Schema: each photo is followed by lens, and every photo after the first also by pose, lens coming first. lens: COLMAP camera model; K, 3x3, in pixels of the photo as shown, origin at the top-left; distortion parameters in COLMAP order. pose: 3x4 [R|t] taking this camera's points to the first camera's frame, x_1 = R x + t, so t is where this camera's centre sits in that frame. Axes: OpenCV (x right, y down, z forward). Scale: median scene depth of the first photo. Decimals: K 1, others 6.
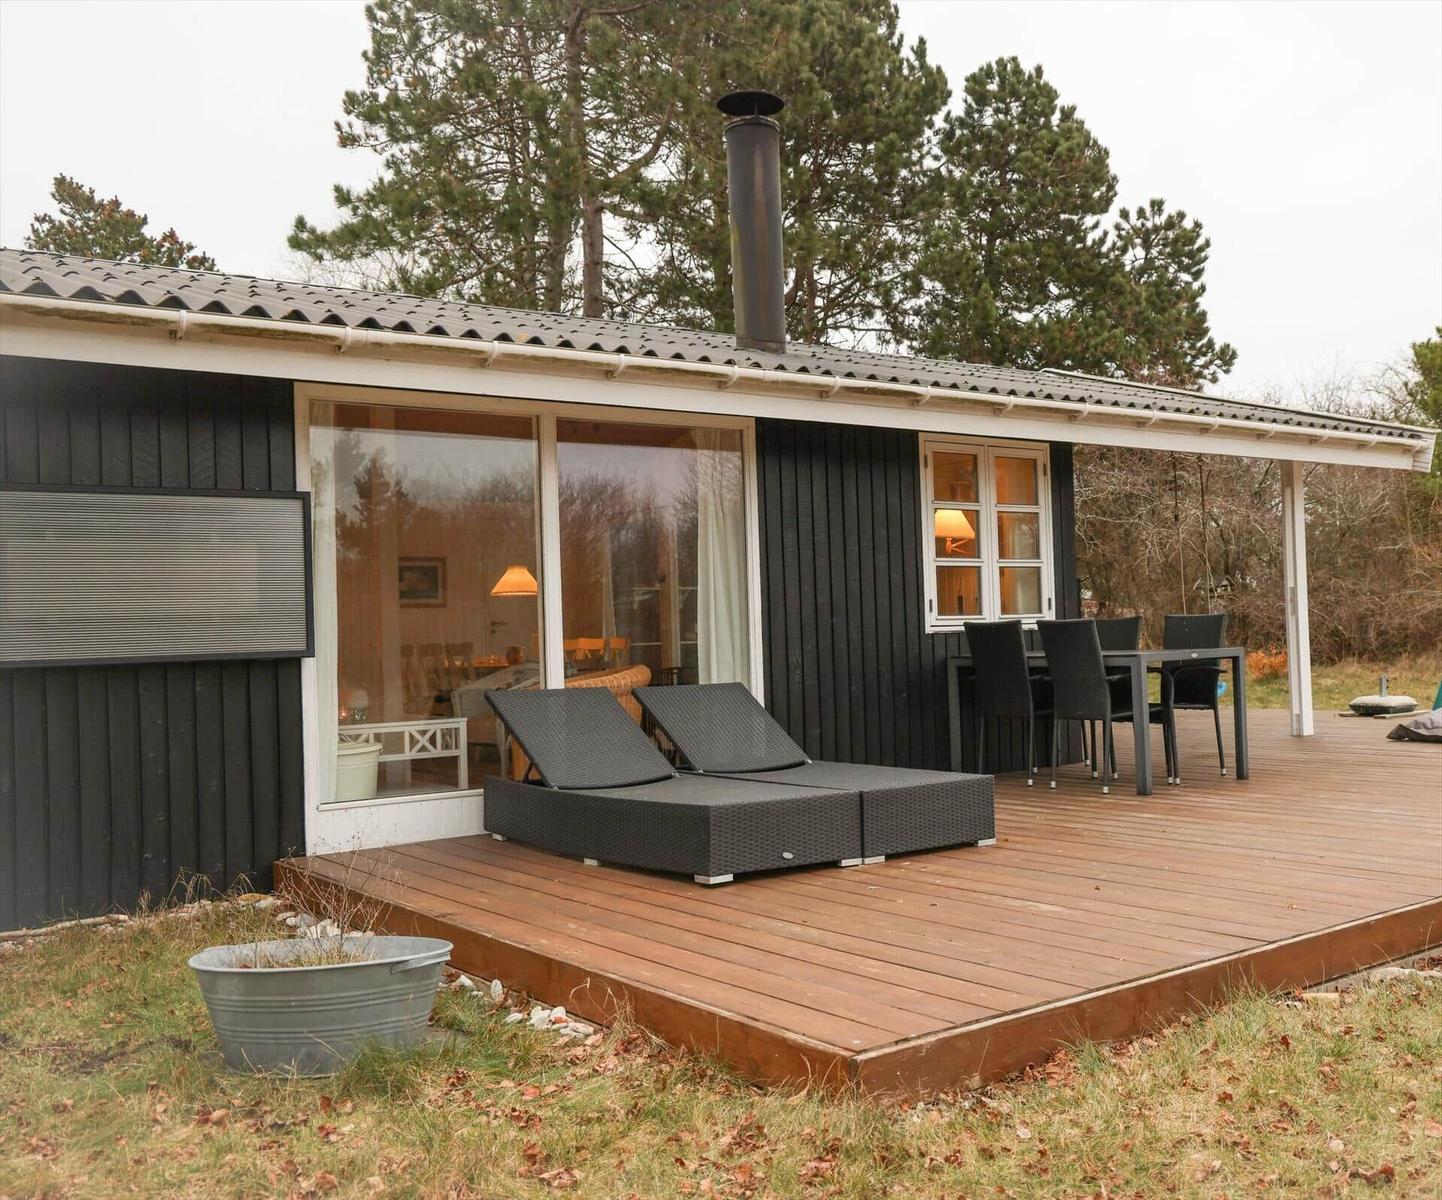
lens RADIAL K [[1554.4, 0, 792.5], [0, 1554.4, 618.7], [0, 0, 1]] dist [0.003003, 0.010246]
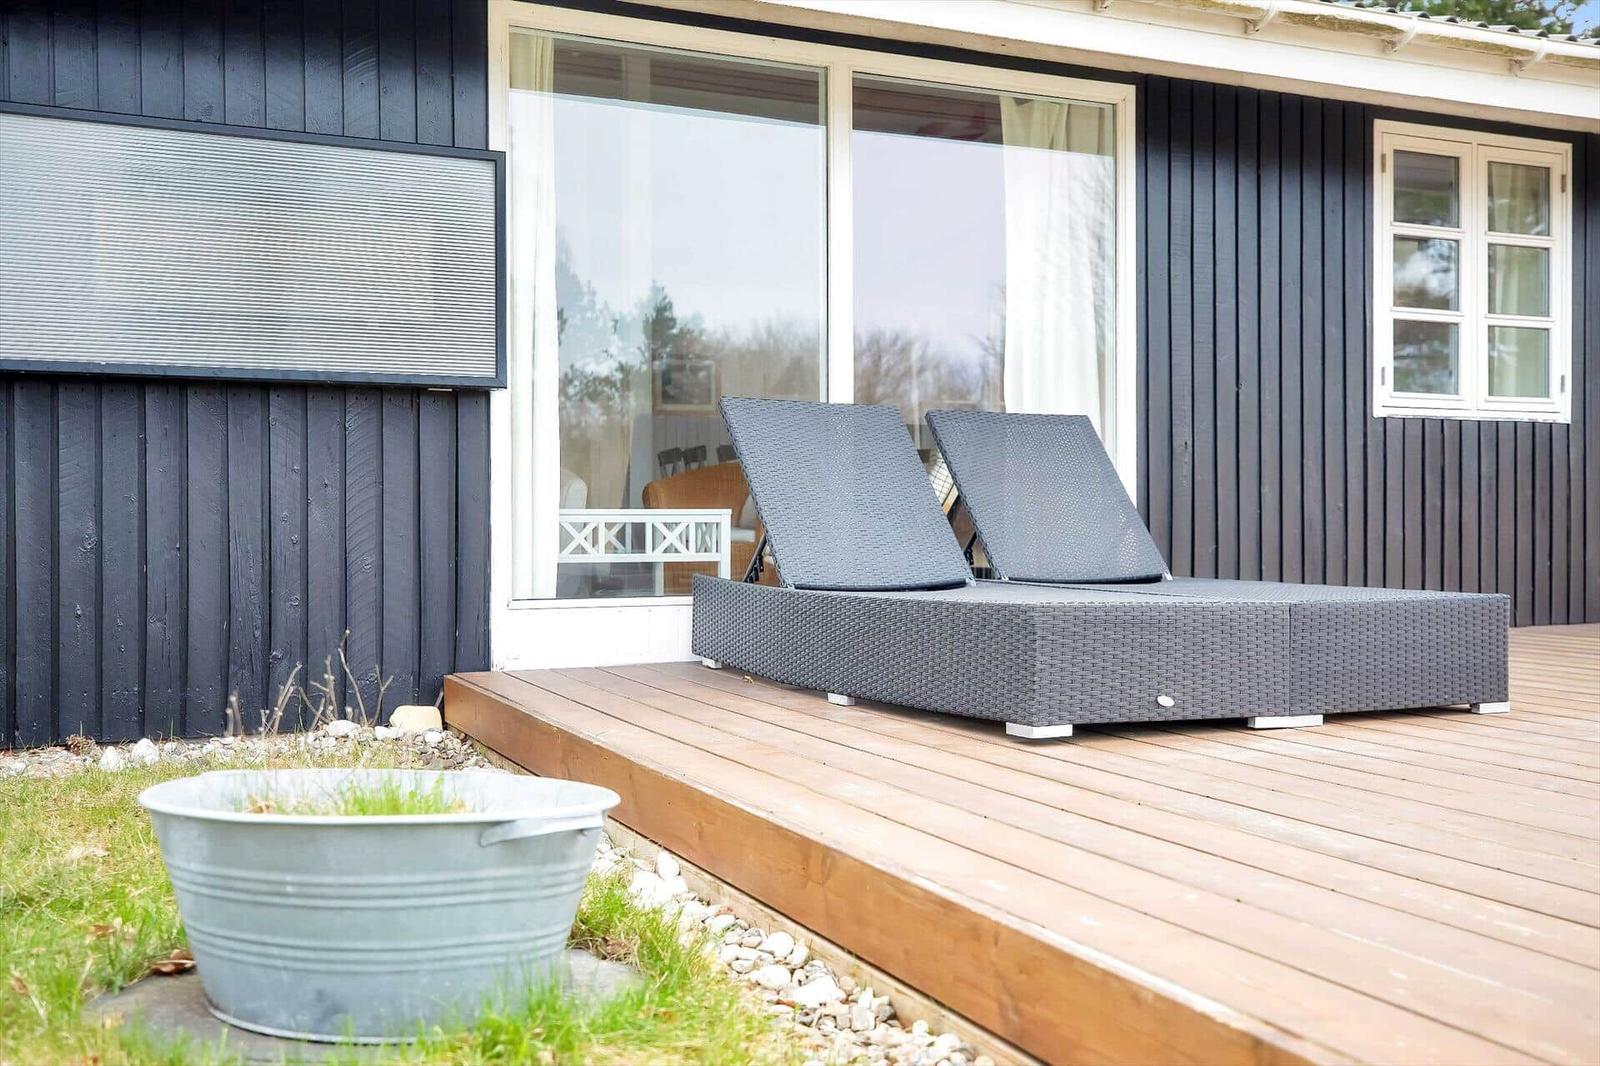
lens RADIAL K [[1671.2, 0, 800.0], [0, 1671.2, 533.0], [0, 0, 1]] dist [-0.007593, -0.002918]
pose [[0.982225, 0.038479, -0.183722, -0.034011], [-0.032763, 0.998883, 0.034045, 0.056596], [0.184826, -0.027421, 0.982389, 0.263334]]
